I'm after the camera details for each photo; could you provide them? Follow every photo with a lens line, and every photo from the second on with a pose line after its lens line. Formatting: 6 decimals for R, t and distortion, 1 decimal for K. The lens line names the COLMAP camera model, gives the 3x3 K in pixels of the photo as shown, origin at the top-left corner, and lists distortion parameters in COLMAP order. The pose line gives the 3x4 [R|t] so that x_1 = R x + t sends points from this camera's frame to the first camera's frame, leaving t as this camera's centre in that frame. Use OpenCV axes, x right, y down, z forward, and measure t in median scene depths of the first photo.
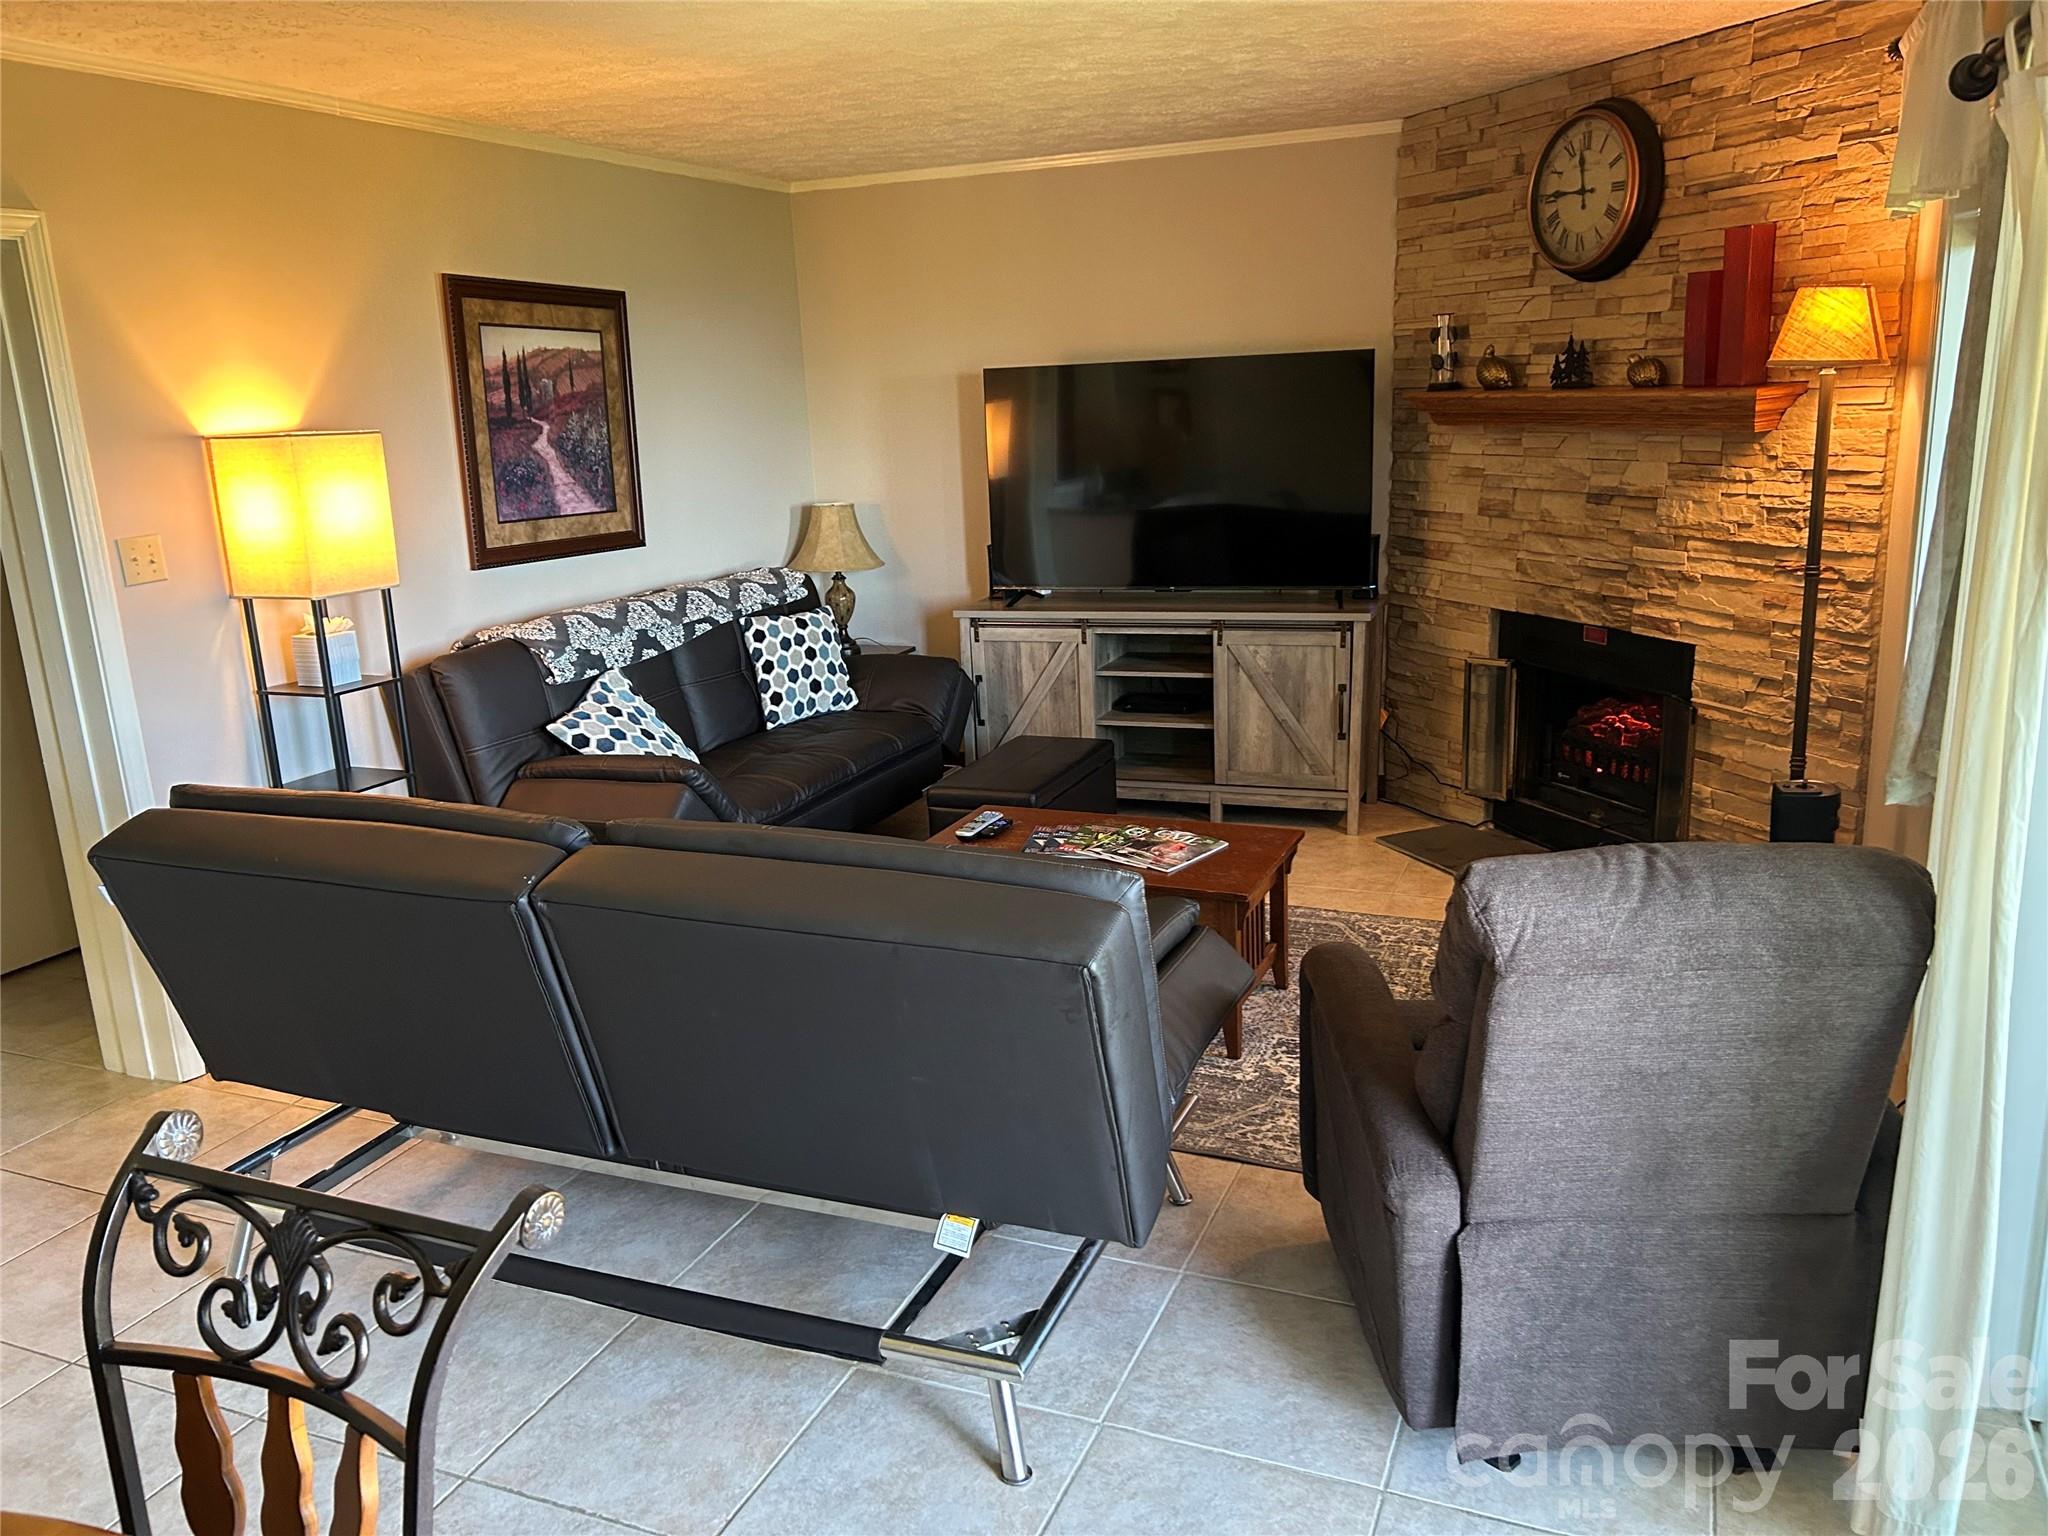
lens RADIAL K [[1537.2, 0, 1024.0], [0, 1537.2, 768.0], [0, 0, 1]] dist [0.064692, -0.079721]
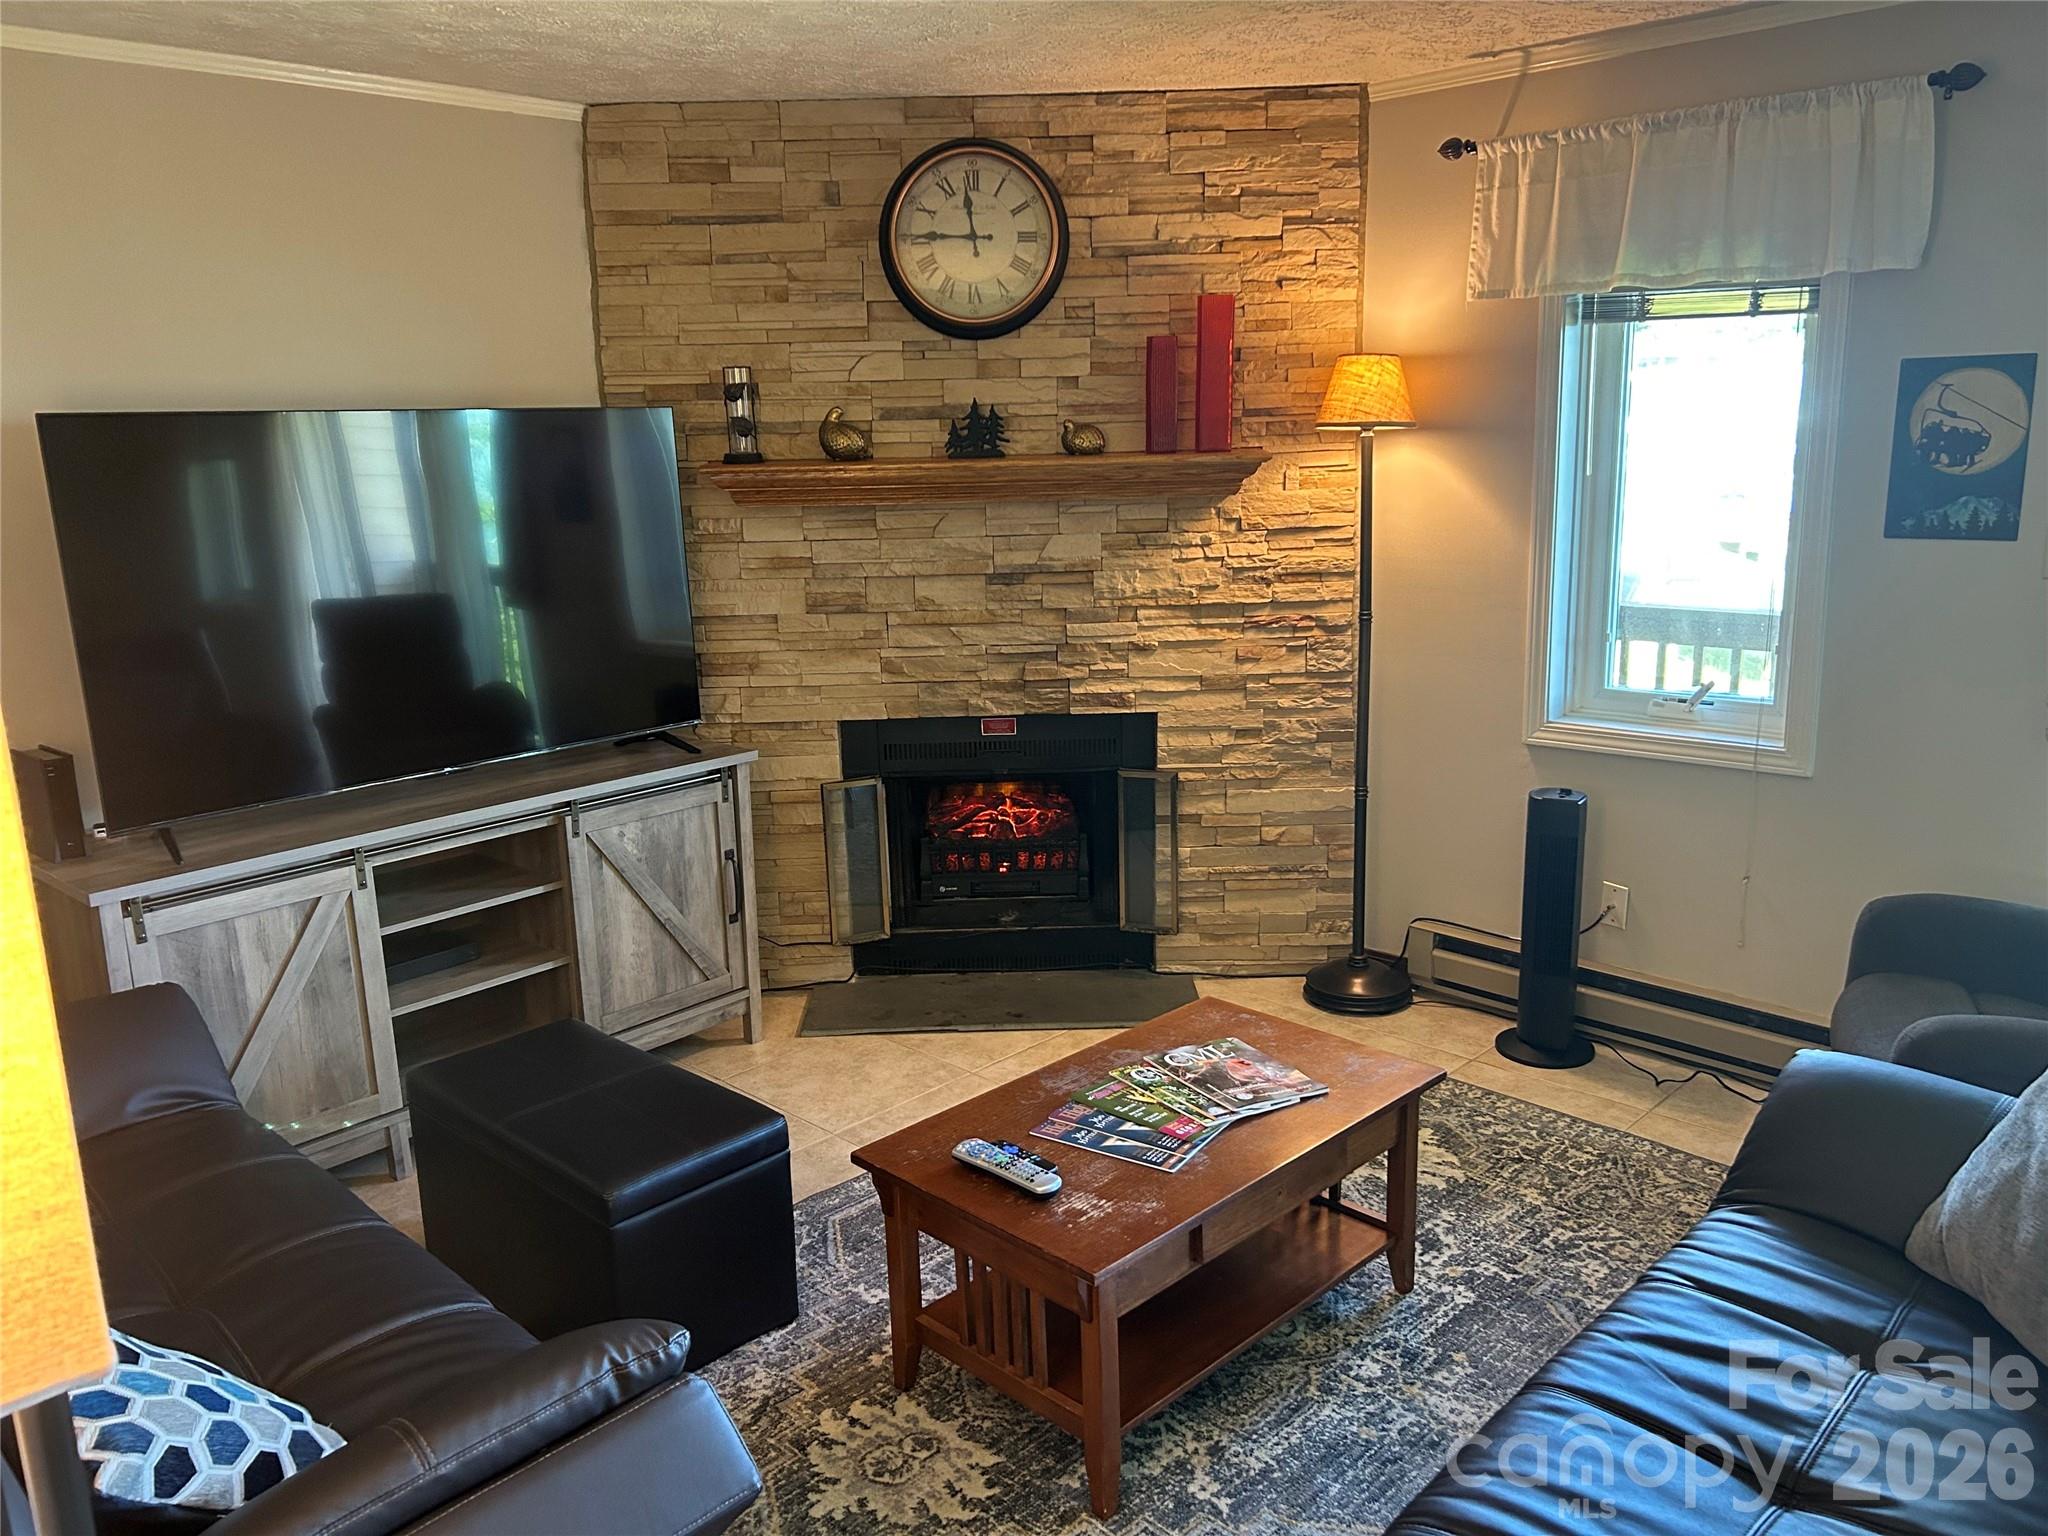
lens RADIAL K [[1501.4, 0, 978.4], [0, 1501.4, 790.4], [0, 0, 1]] dist [0.129695, -0.340318]
pose [[0.362757, -0.177454, 0.914832, -0.492555], [0.238524, 0.966680, 0.092930, -0.144839], [-0.900841, 0.184498, 0.392997, 0.716297]]
